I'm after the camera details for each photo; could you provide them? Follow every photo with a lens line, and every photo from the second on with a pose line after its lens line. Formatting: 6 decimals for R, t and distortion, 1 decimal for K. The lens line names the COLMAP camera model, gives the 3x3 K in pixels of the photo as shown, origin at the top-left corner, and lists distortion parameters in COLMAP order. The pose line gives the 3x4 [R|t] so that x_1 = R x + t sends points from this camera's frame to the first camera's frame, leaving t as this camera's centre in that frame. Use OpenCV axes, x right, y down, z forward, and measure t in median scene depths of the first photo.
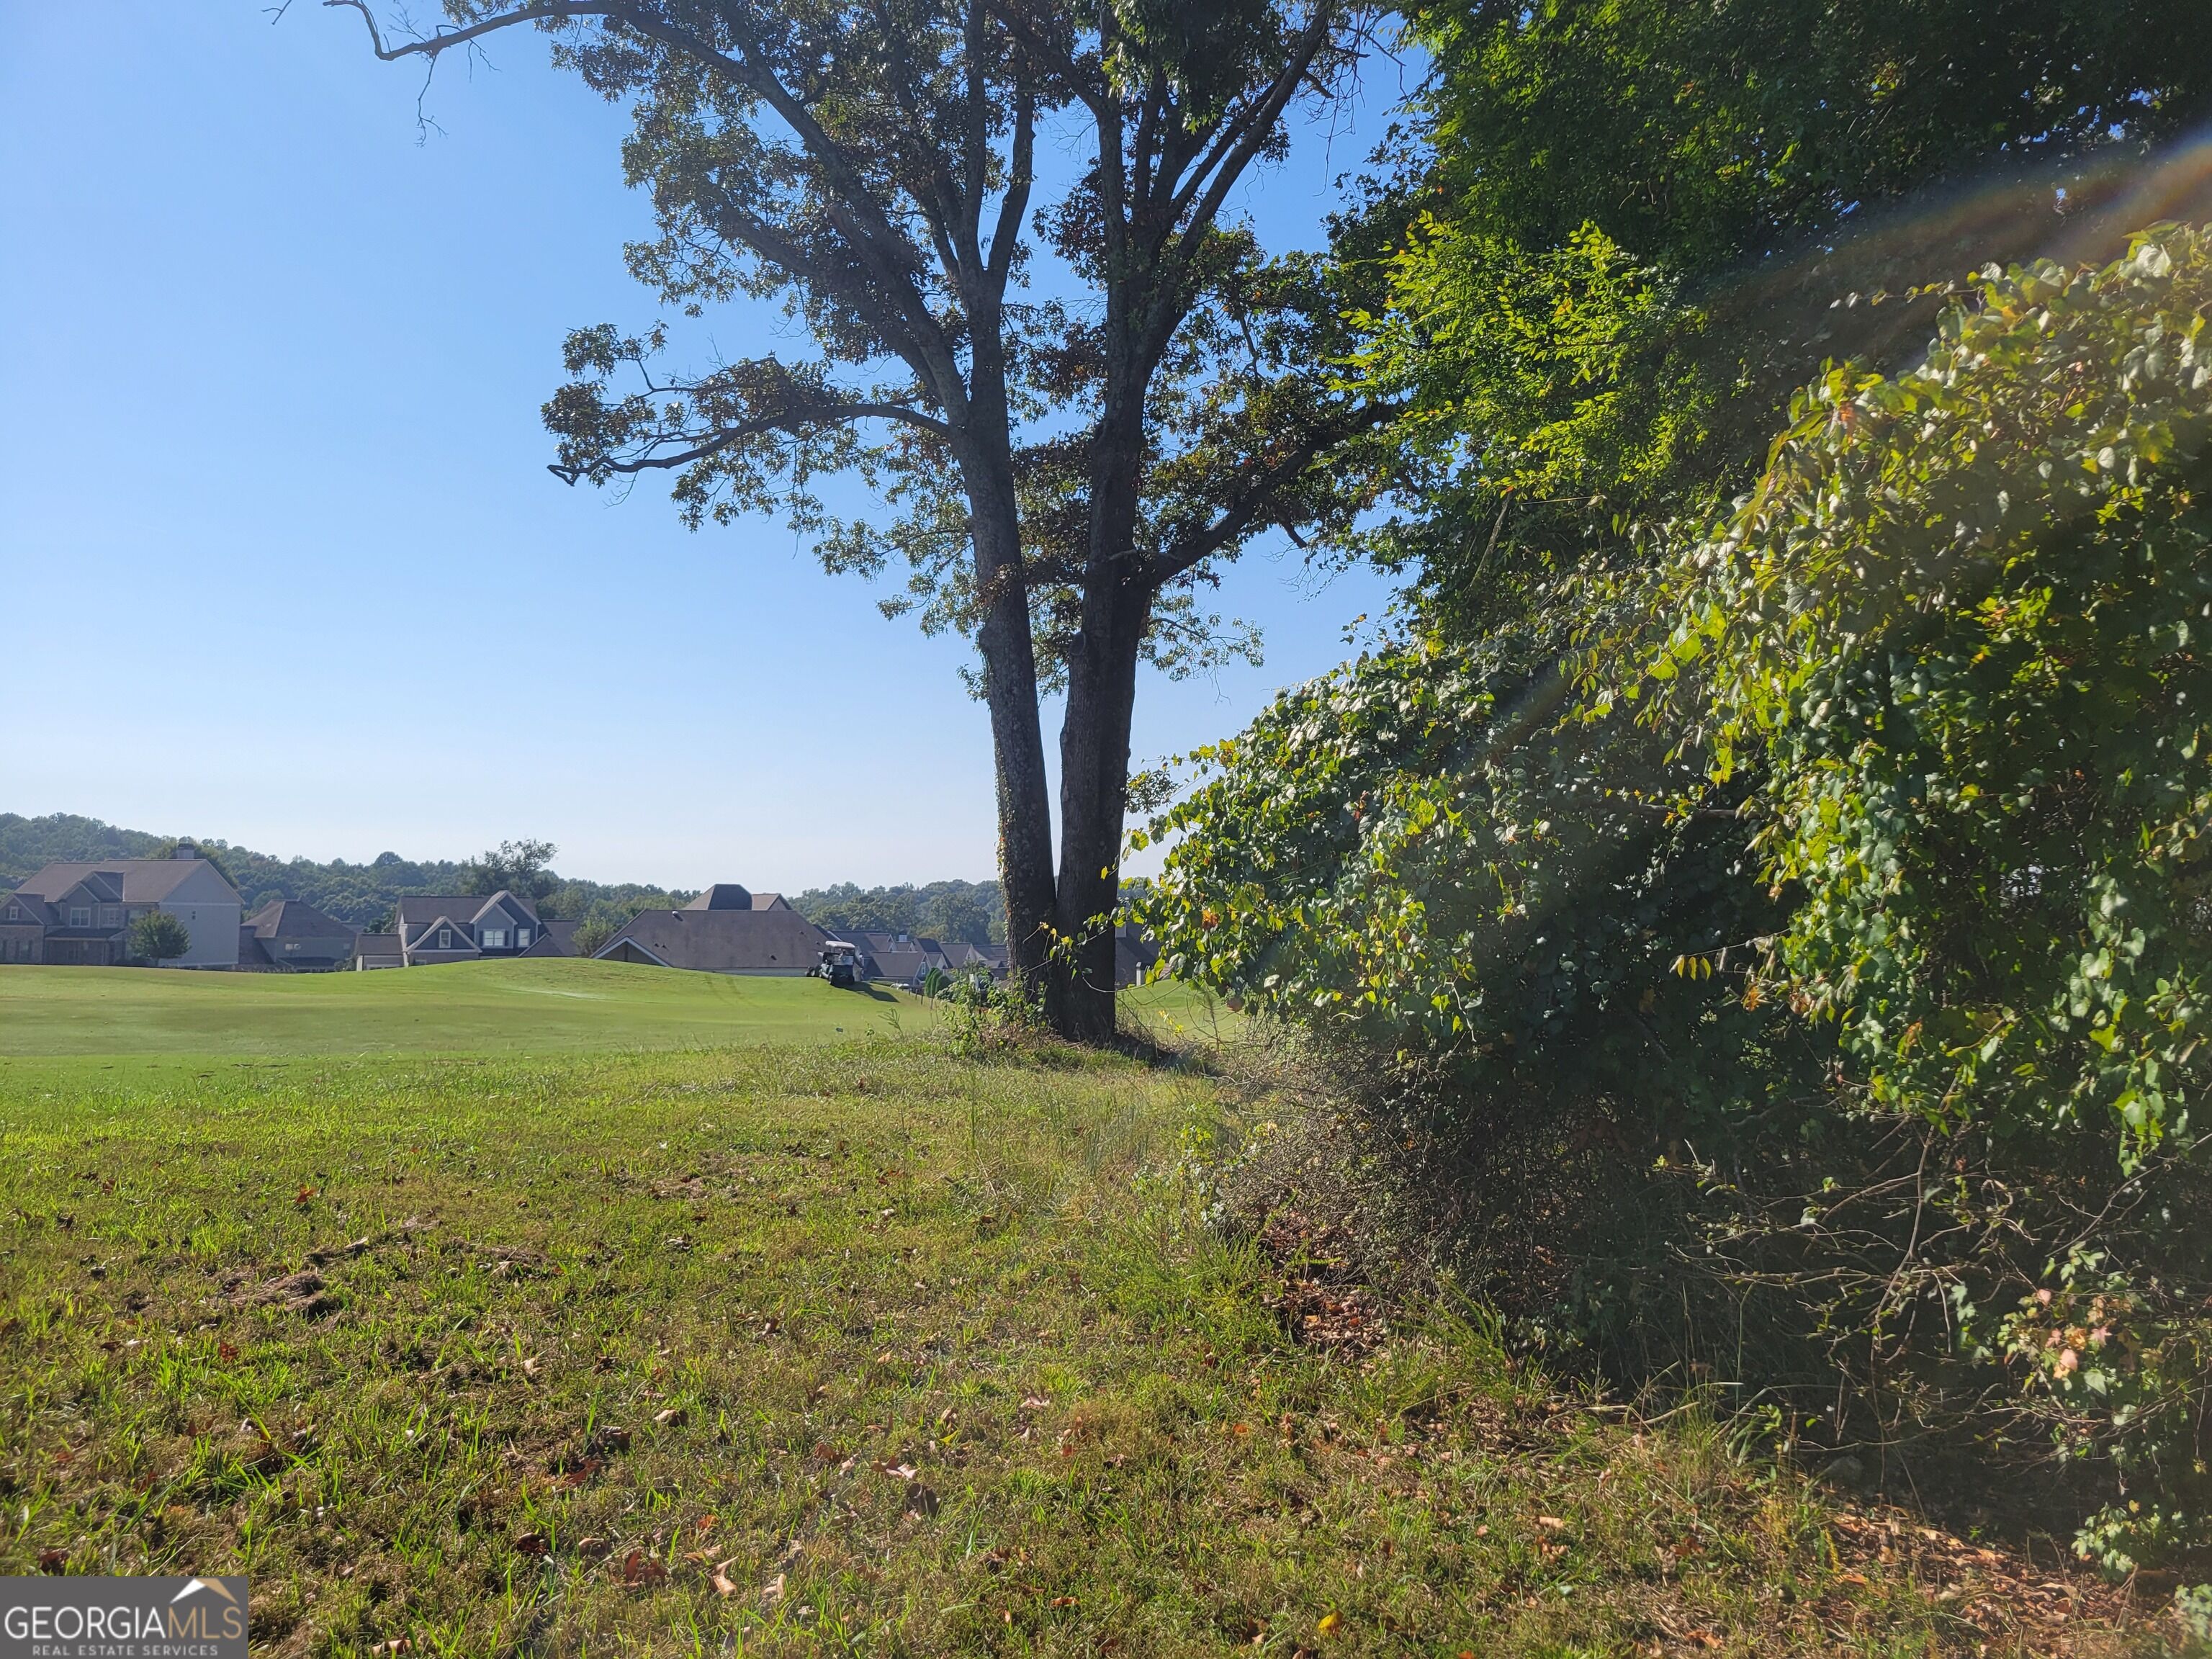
lens RADIAL K [[1535.9, 0, 1106.0], [0, 1535.9, 829.5], [0, 0, 1]] dist [-0.003556, -0.001690]
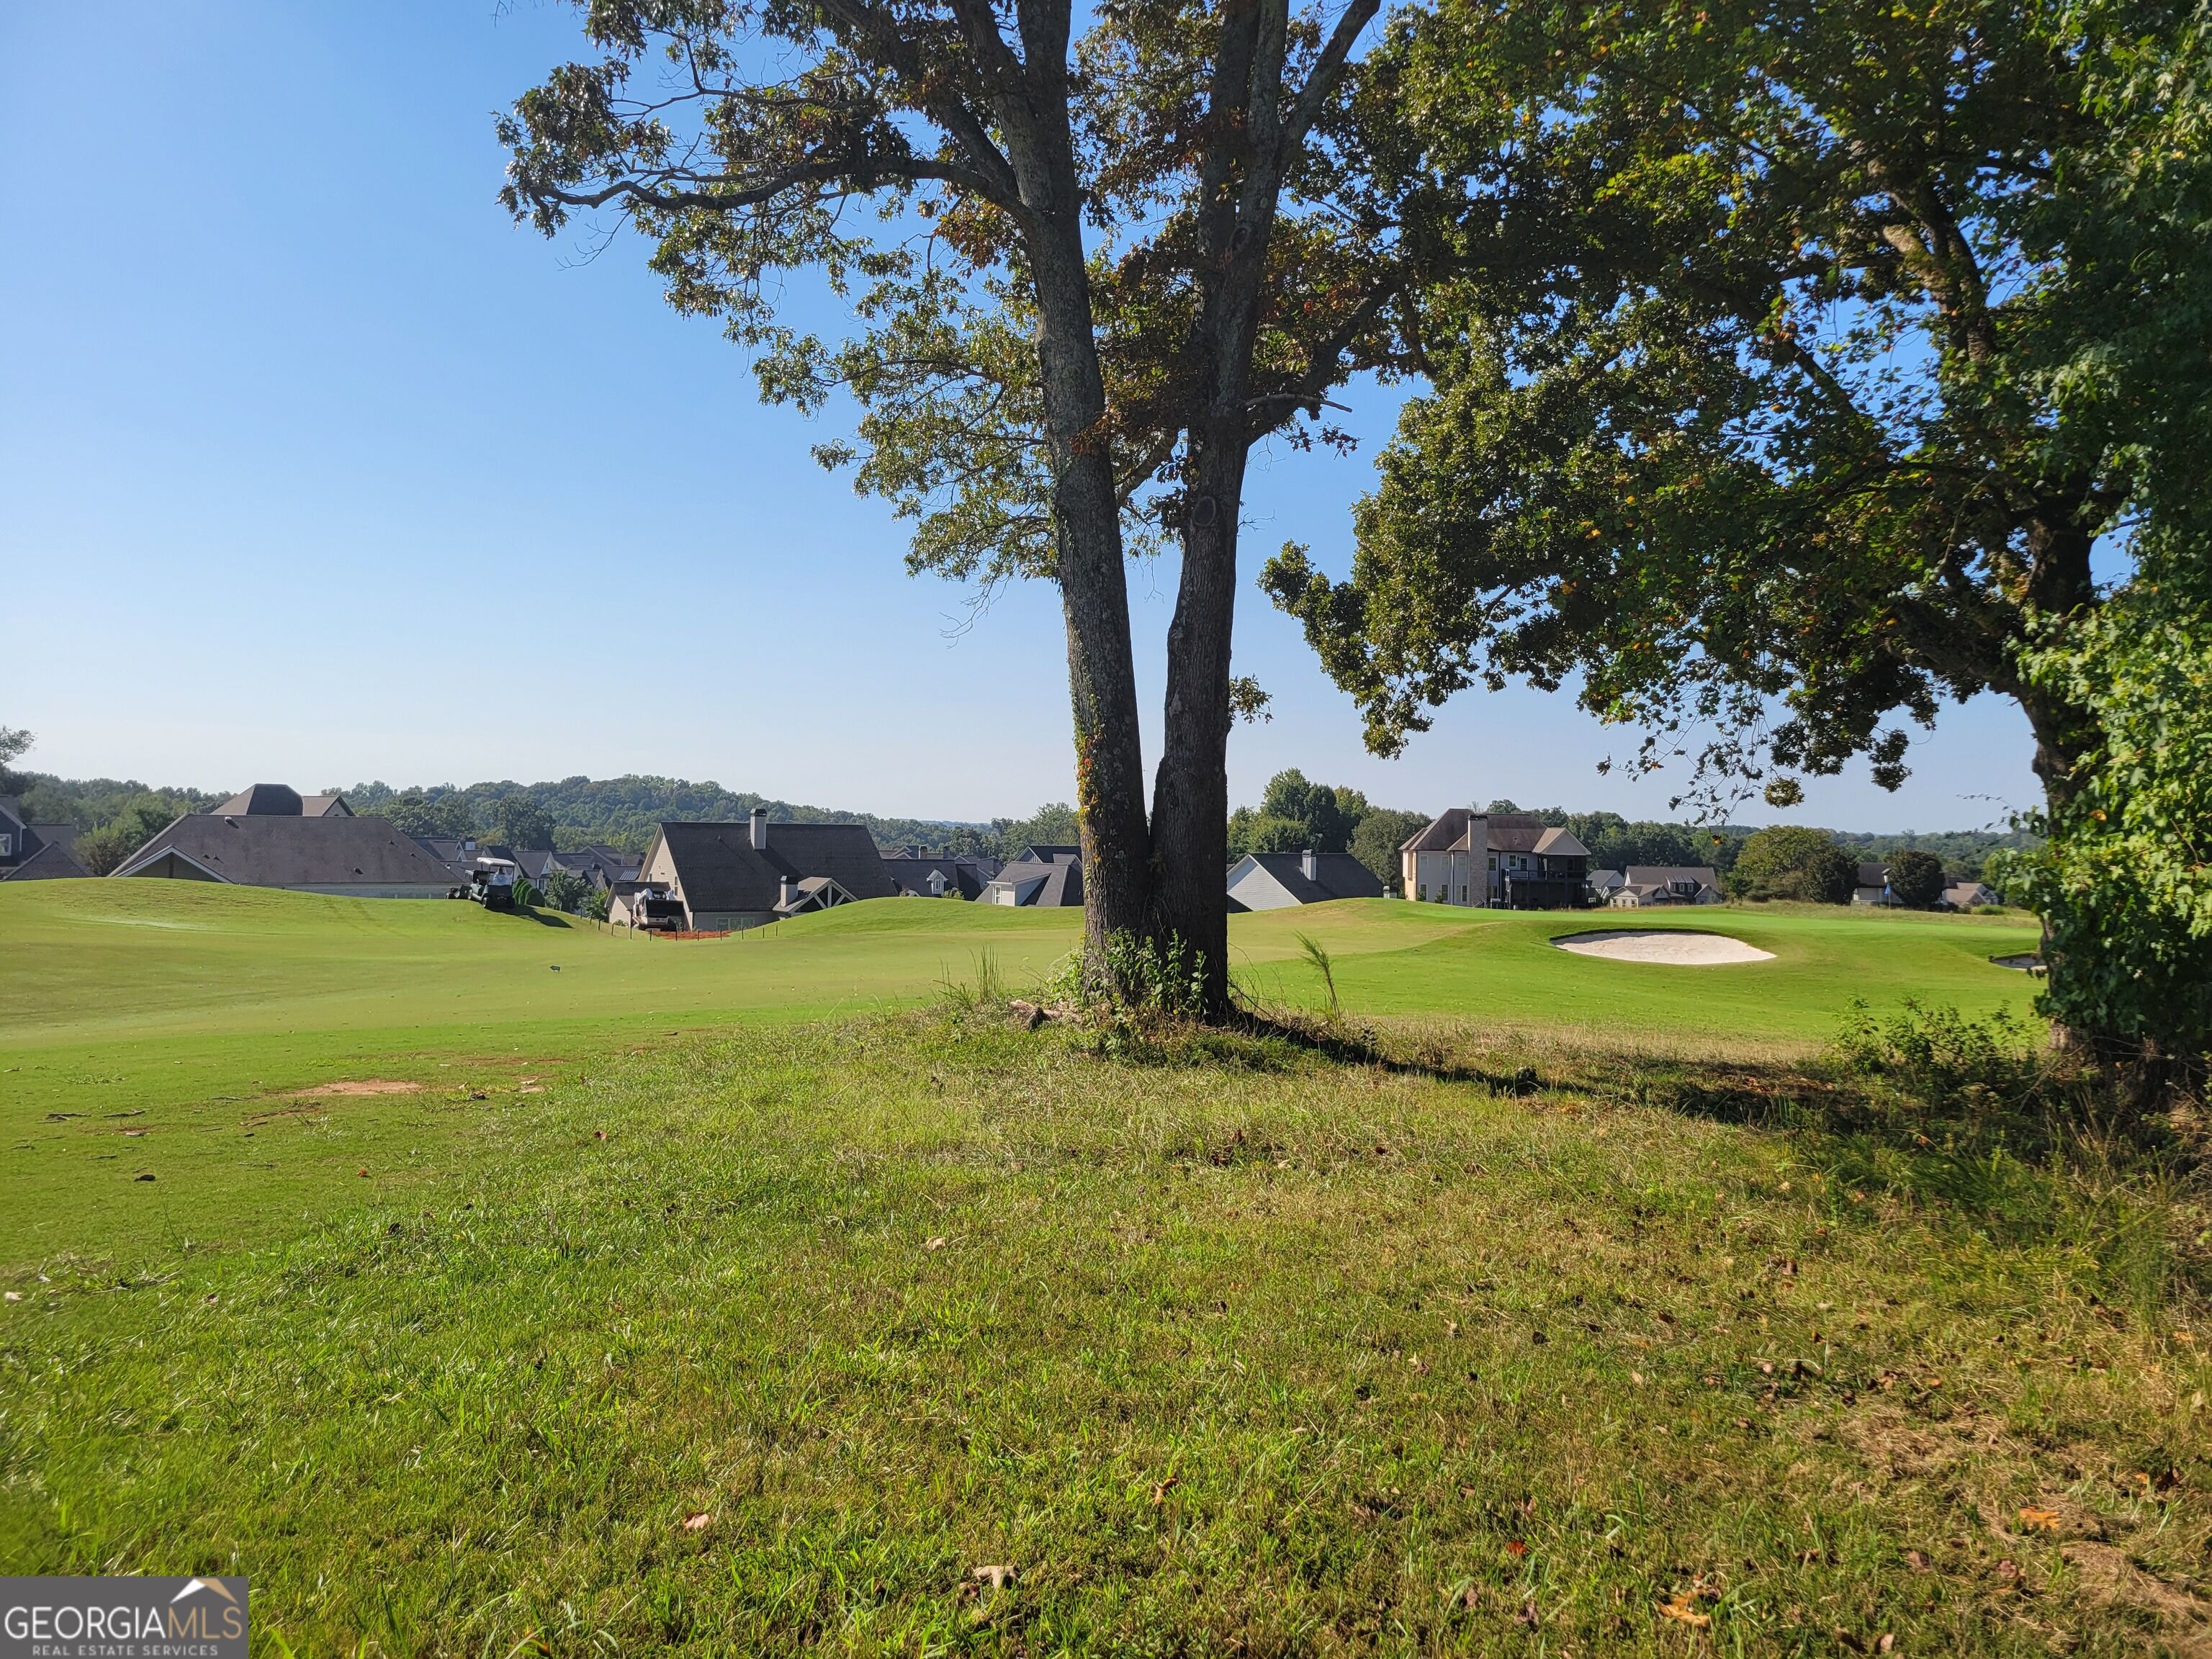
lens RADIAL K [[1535.9, 0, 1106.0], [0, 1535.9, 829.5], [0, 0, 1]] dist [-0.003556, -0.001690]
pose [[0.956893, 0.007831, 0.290336, -0.235252], [-0.025677, 0.998003, 0.057709, -0.003031], [-0.289304, -0.062677, 0.955183, 0.204607]]
